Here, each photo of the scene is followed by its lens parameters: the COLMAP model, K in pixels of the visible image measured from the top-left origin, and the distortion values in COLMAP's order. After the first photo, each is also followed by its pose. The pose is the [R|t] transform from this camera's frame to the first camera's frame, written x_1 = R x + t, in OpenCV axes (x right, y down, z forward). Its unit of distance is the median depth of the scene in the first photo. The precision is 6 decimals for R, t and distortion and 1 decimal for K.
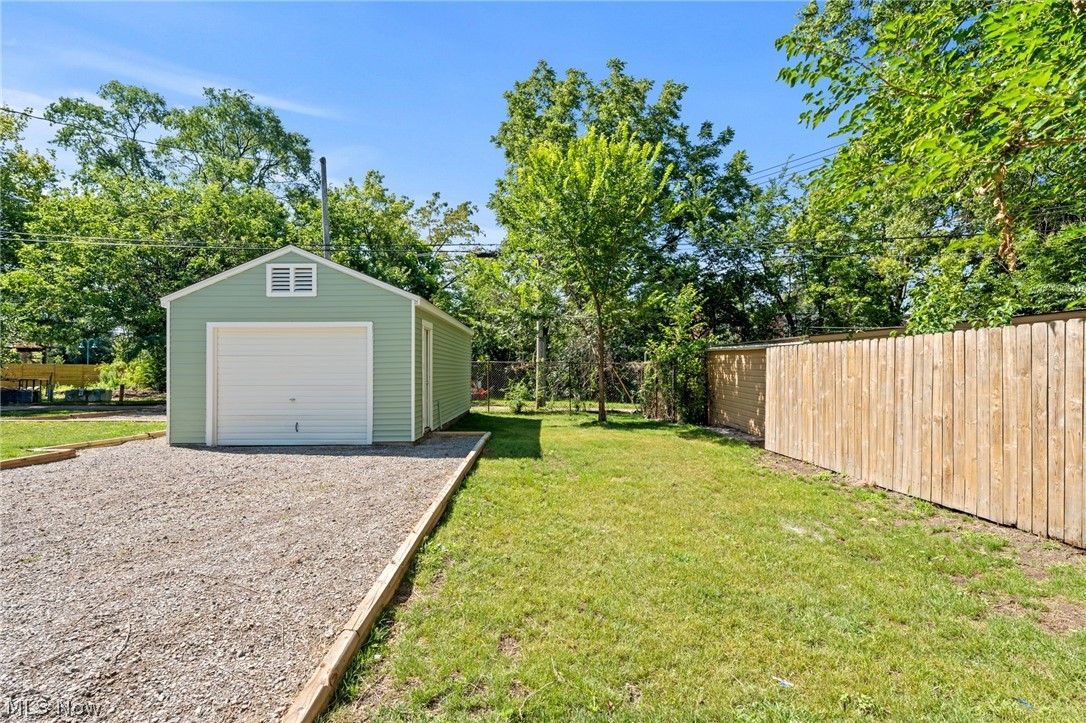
lens RADIAL K [[542.5, 0, 538.6], [0, 542.5, 370.8], [0, 0, 1]] dist [0.000626, 0.000041]
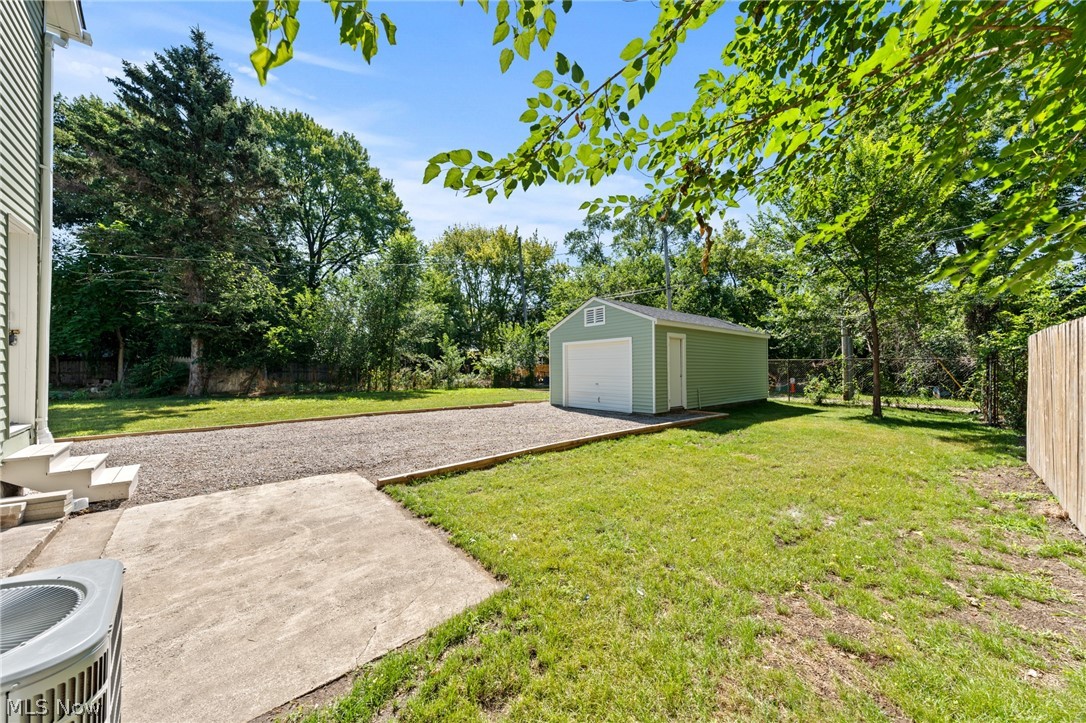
lens RADIAL K [[397.8, 0, 542.9], [0, 397.8, 359.7], [0, 0, 1]] dist [-0.001812, -0.000087]
pose [[0.613108, -0.021018, -0.789720, 0.269240], [0.003654, 0.999711, -0.023770, 0.002513], [0.789991, 0.011688, 0.613007, 0.043369]]
